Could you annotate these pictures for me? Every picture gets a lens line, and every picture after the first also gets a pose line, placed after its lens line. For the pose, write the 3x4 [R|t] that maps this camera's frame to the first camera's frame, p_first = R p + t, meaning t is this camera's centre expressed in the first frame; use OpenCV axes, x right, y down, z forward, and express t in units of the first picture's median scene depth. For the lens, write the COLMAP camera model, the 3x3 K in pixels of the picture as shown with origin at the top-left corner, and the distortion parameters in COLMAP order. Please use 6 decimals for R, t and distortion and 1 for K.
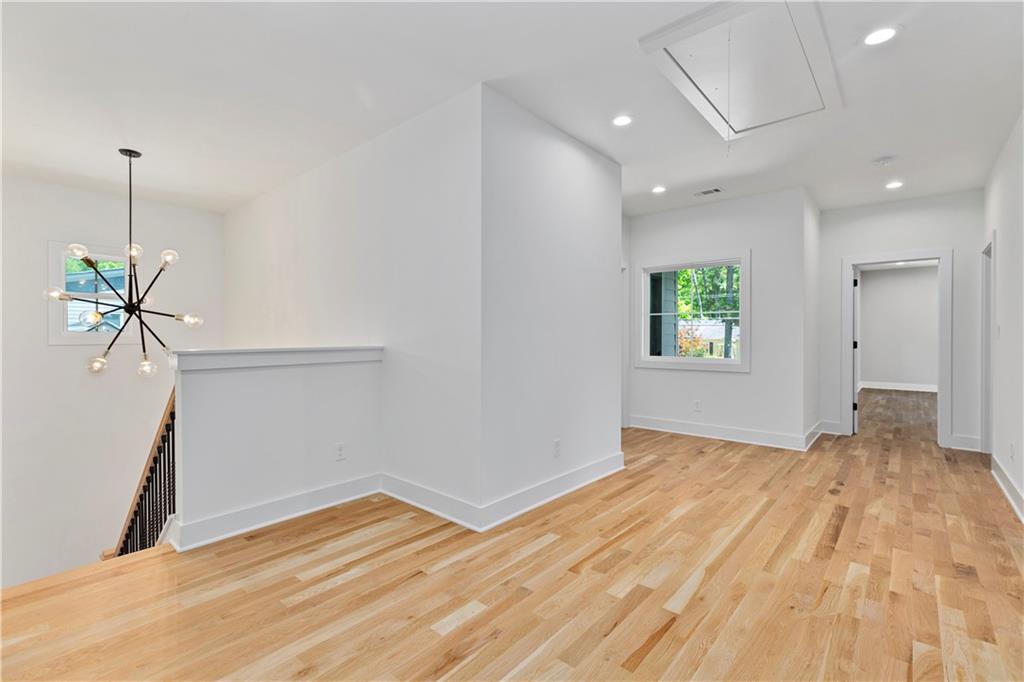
lens RADIAL K [[457.3, 0, 514.2], [0, 457.3, 335.6], [0, 0, 1]] dist [0.004137, 0.000457]
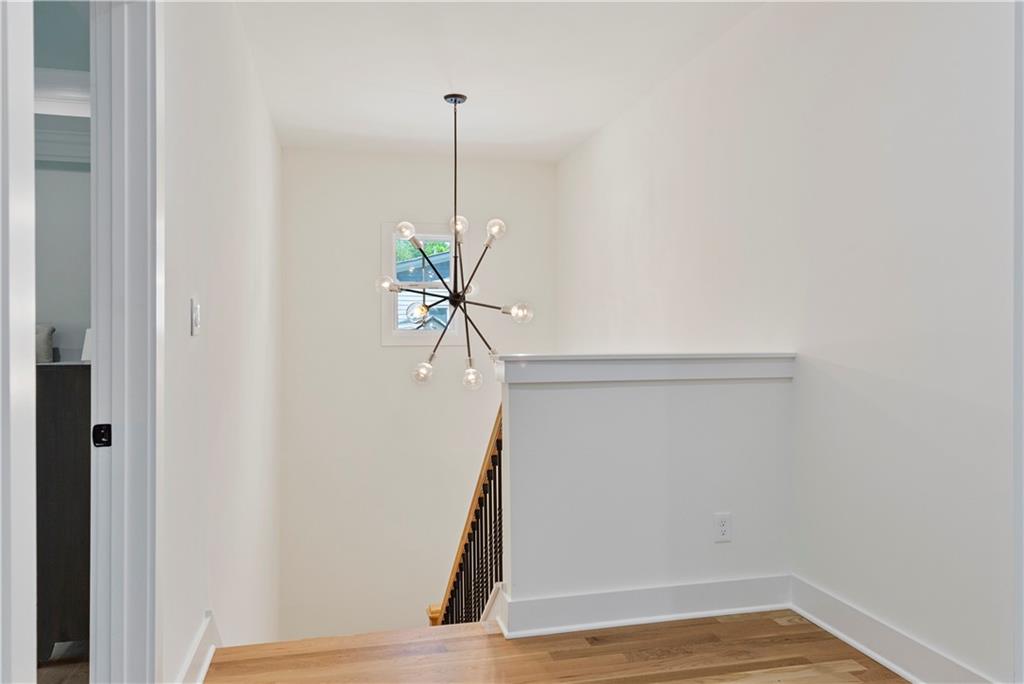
lens RADIAL K [[707.8, 0, 512.0], [0, 707.8, 342.0], [0, 0, 1]] dist [-0.000060, -0.000001]
pose [[0.813489, 0.005797, -0.581552, -0.068679], [-0.000026, 0.999951, 0.009932, 0.000963], [0.581580, -0.008064, 0.813449, 0.089707]]
